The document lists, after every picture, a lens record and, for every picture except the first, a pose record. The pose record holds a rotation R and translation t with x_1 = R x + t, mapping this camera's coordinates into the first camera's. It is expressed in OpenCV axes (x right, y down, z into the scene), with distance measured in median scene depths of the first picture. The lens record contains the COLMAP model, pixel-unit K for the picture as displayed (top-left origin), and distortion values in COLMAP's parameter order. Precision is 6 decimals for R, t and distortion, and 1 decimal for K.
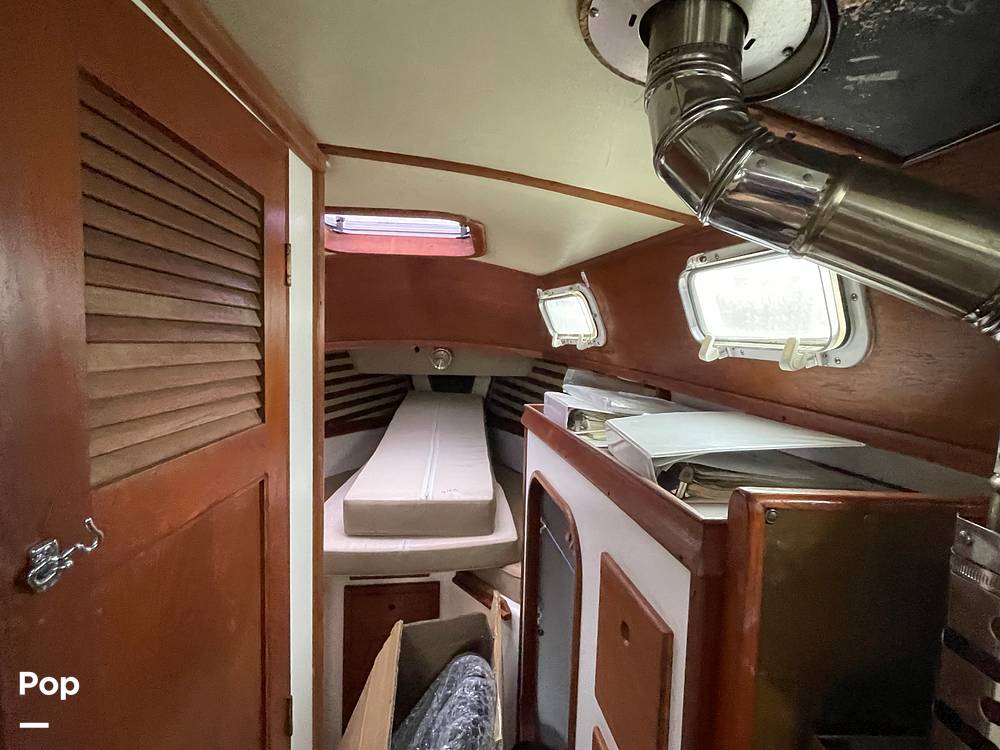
lens RADIAL K [[504.4, 0, 501.9], [0, 504.4, 374.0], [0, 0, 1]] dist [-0.003941, 0.000398]
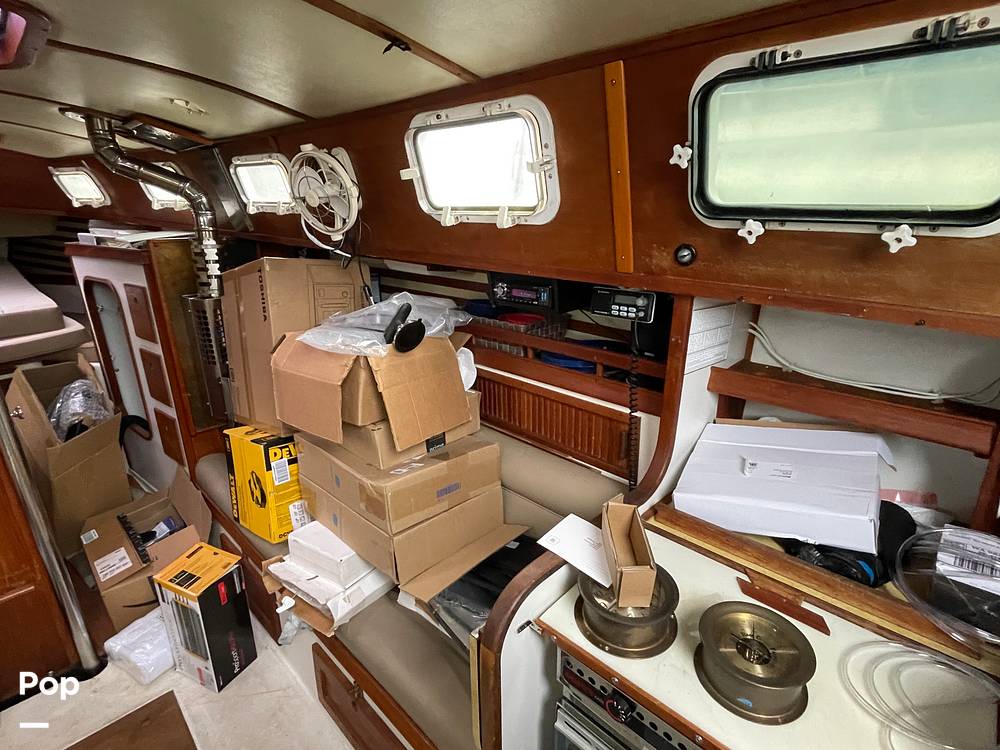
lens RADIAL K [[509.2, 0, 500.3], [0, 509.2, 377.5], [0, 0, 1]] dist [-0.001141, -0.000043]
pose [[0.707374, -0.260836, 0.656952, -0.166181], [0.070884, 0.950914, 0.301227, 0.081511], [-0.703276, -0.166513, 0.691141, -1.331640]]
